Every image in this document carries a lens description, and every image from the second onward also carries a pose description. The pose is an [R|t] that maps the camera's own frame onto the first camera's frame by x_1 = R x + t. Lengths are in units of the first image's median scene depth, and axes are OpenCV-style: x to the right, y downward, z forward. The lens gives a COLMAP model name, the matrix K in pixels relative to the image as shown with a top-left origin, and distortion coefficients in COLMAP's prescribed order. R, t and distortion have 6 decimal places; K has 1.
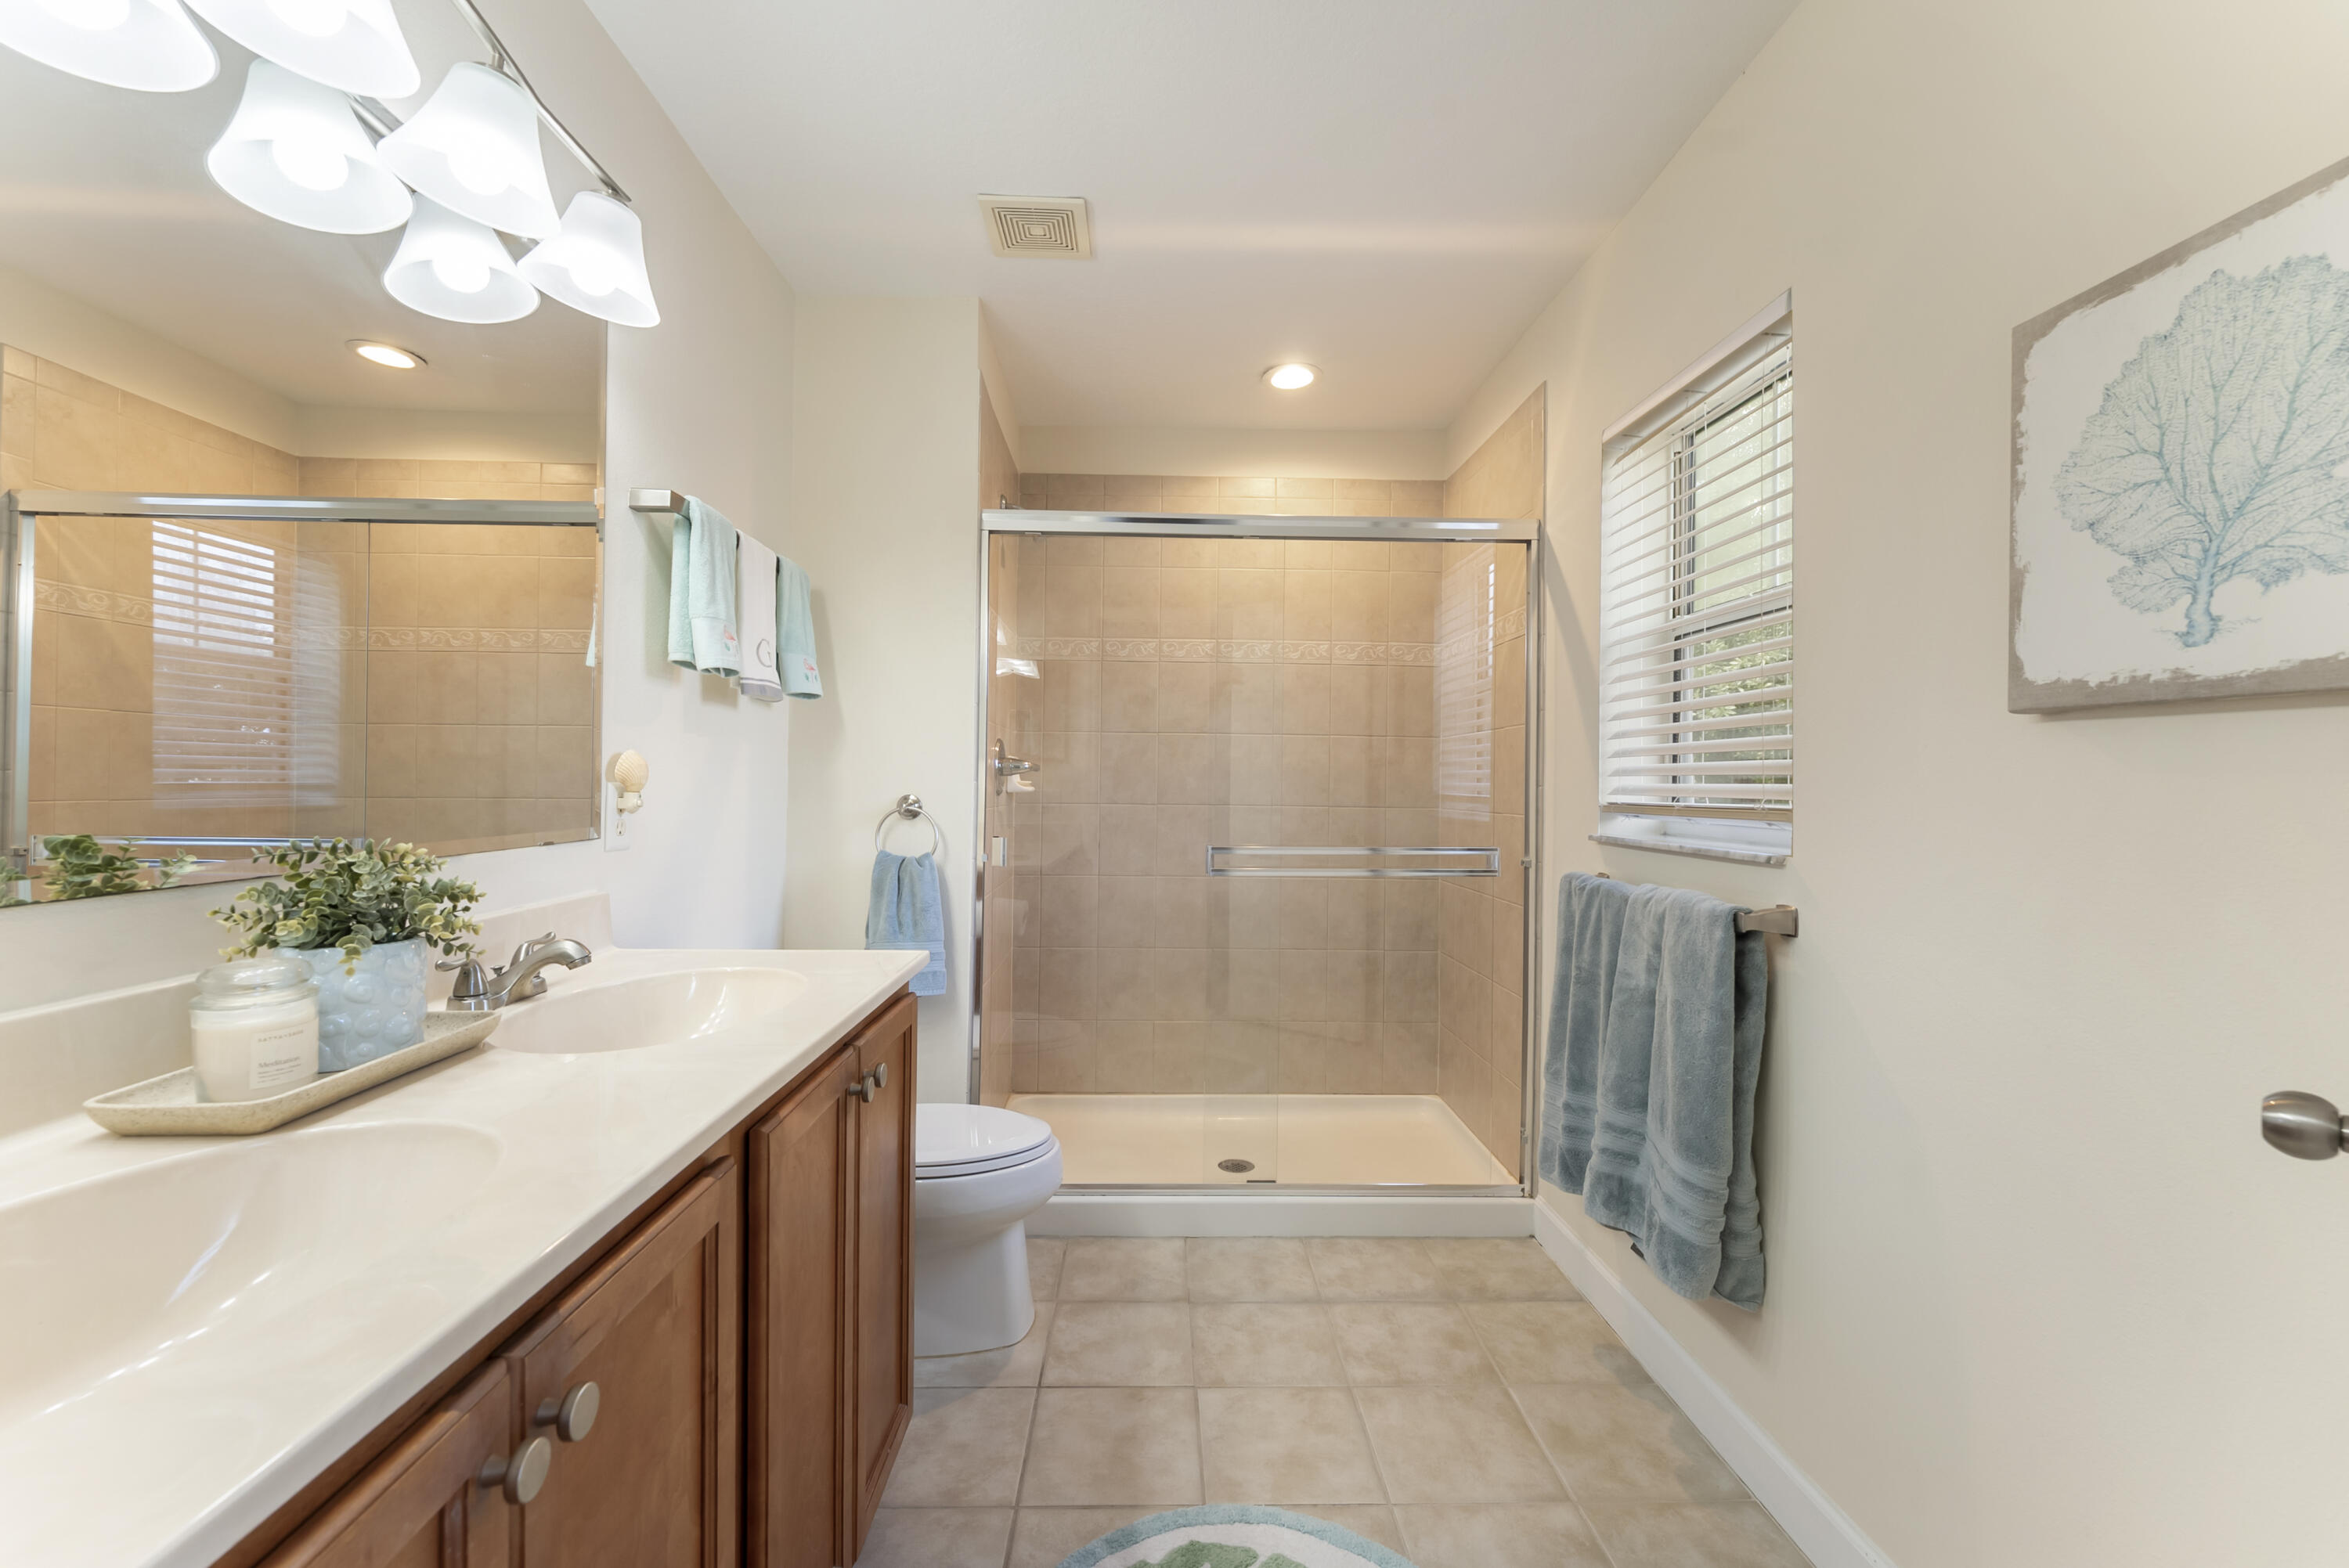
lens RADIAL K [[932.4, 0, 1167.1], [0, 932.4, 798.4], [0, 0, 1]] dist [0.000183, 0.000044]
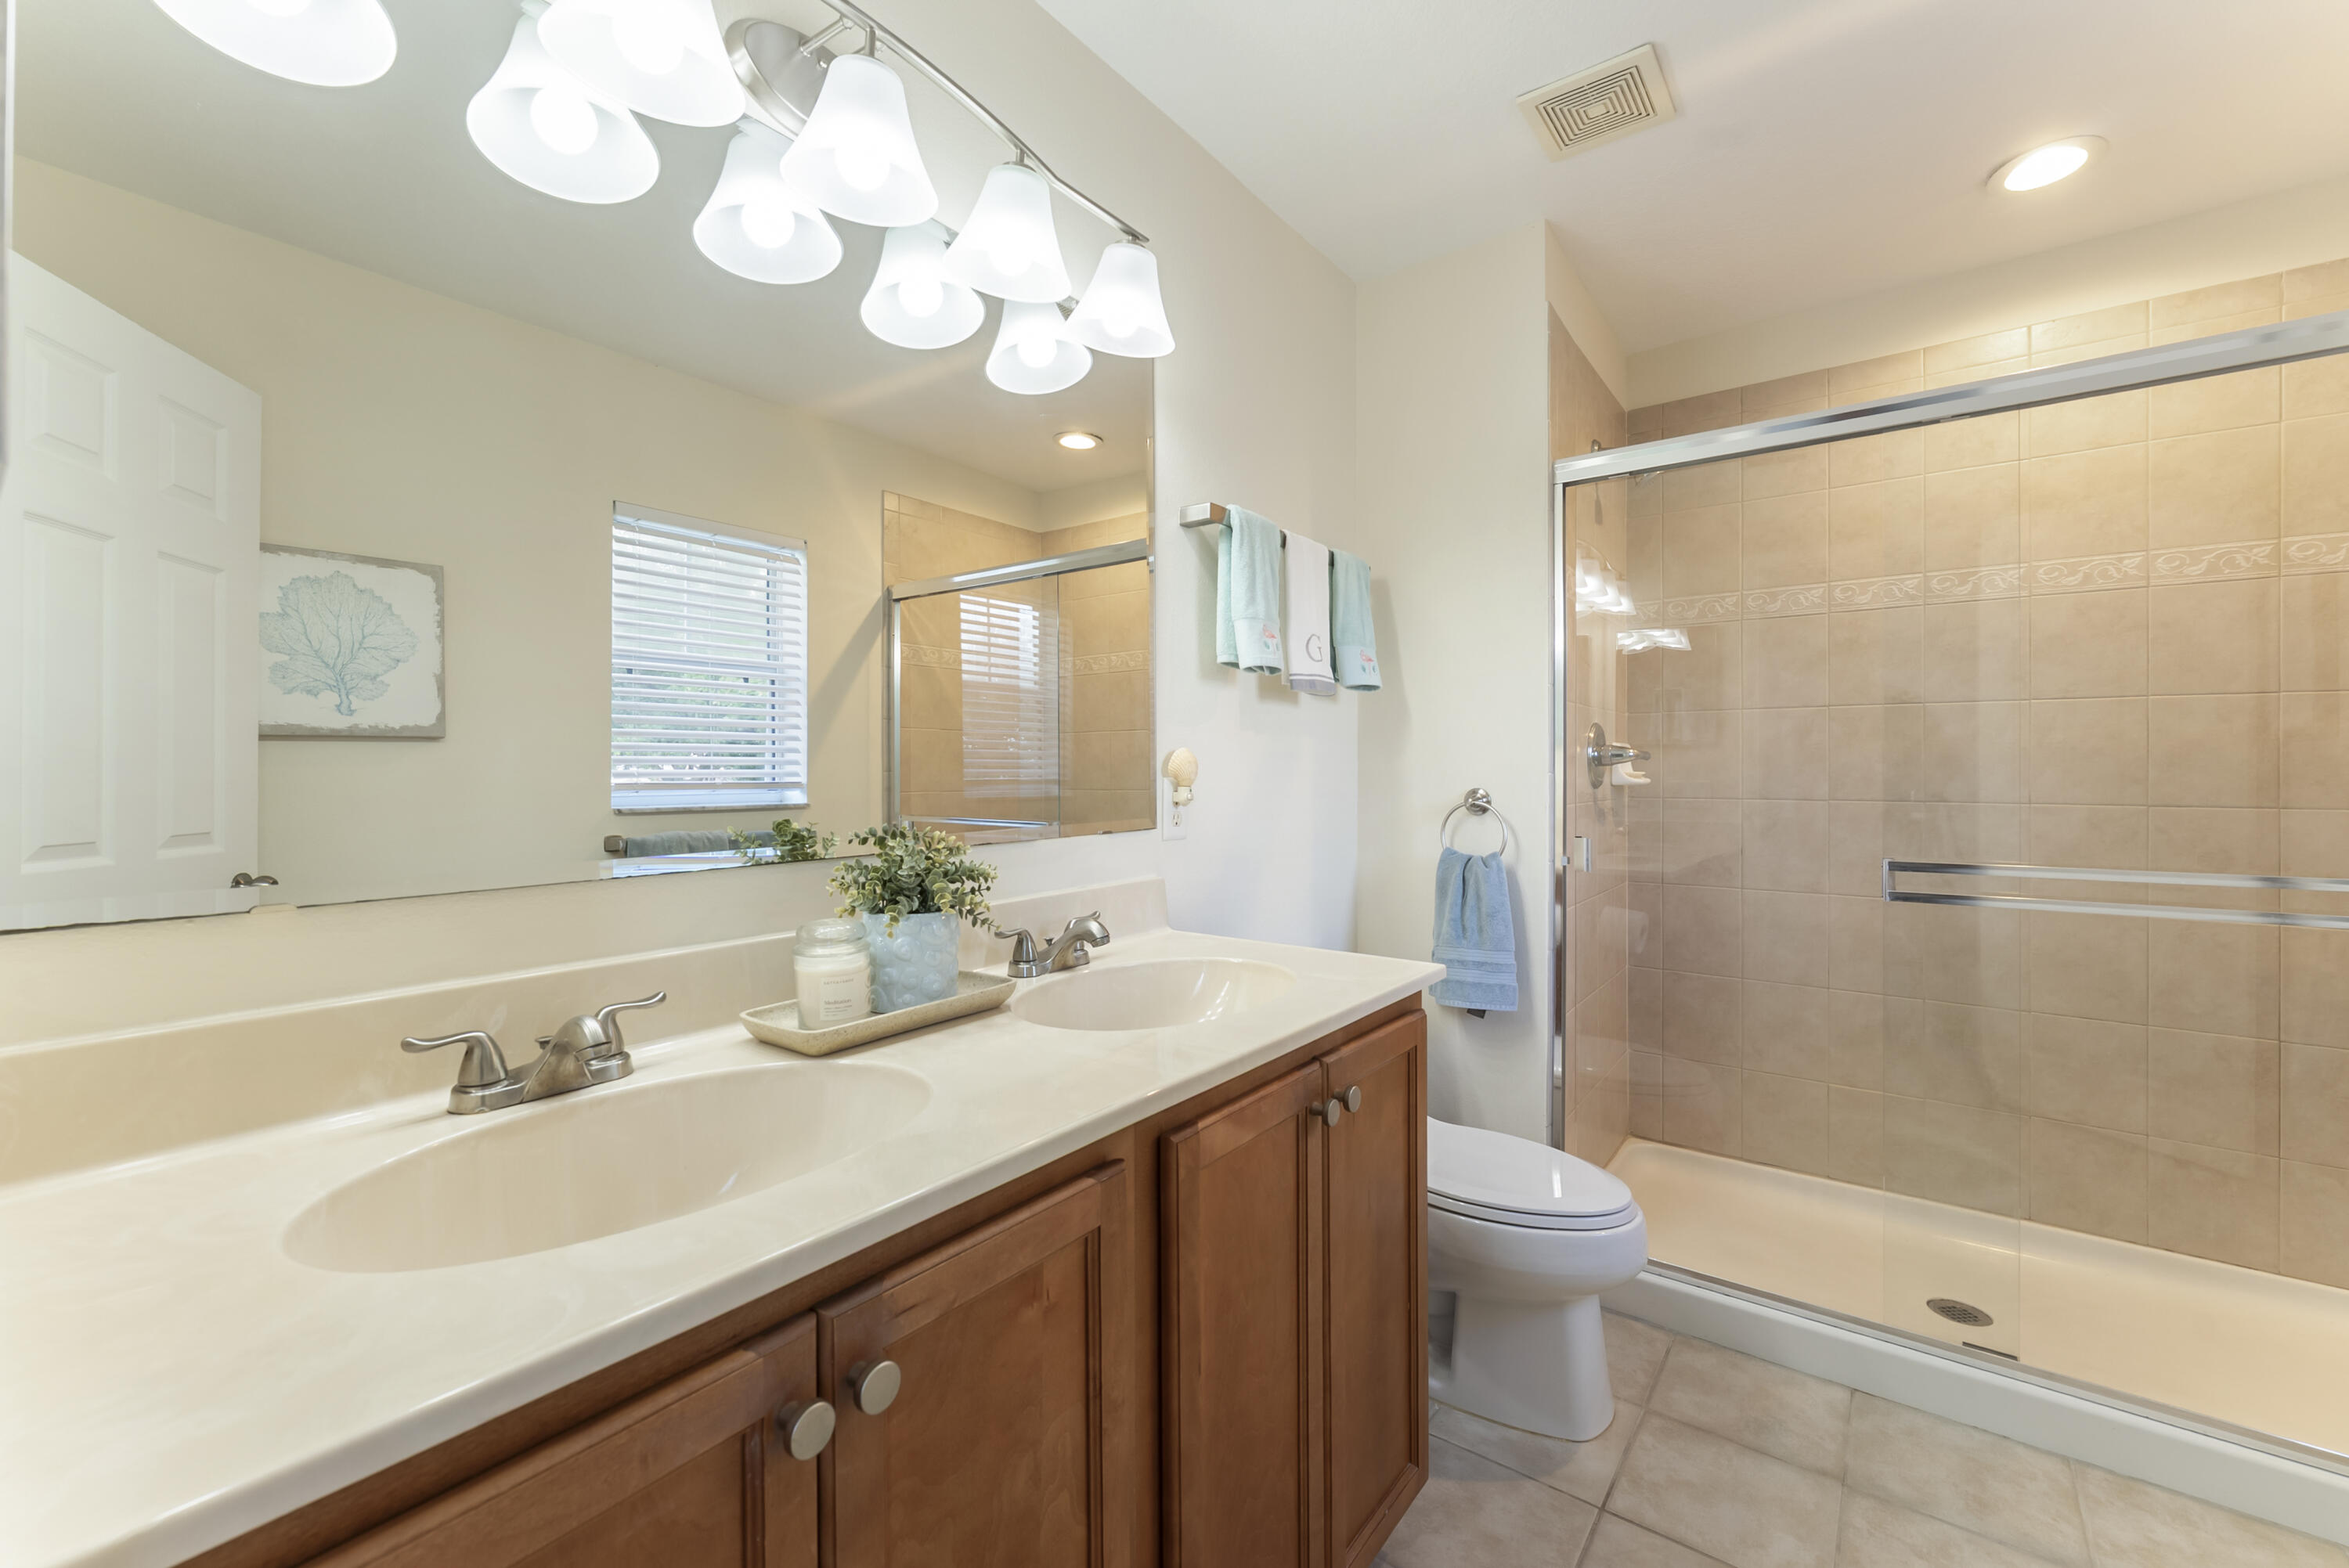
lens RADIAL K [[943.6, 0, 1177.1], [0, 943.6, 783.7], [0, 0, 1]] dist [-0.001785, 0.000055]
pose [[0.784601, -0.002843, -0.619994, 0.085997], [-0.001040, 0.999982, -0.005901, -0.003148], [0.620000, 0.005275, 0.784584, 0.112826]]
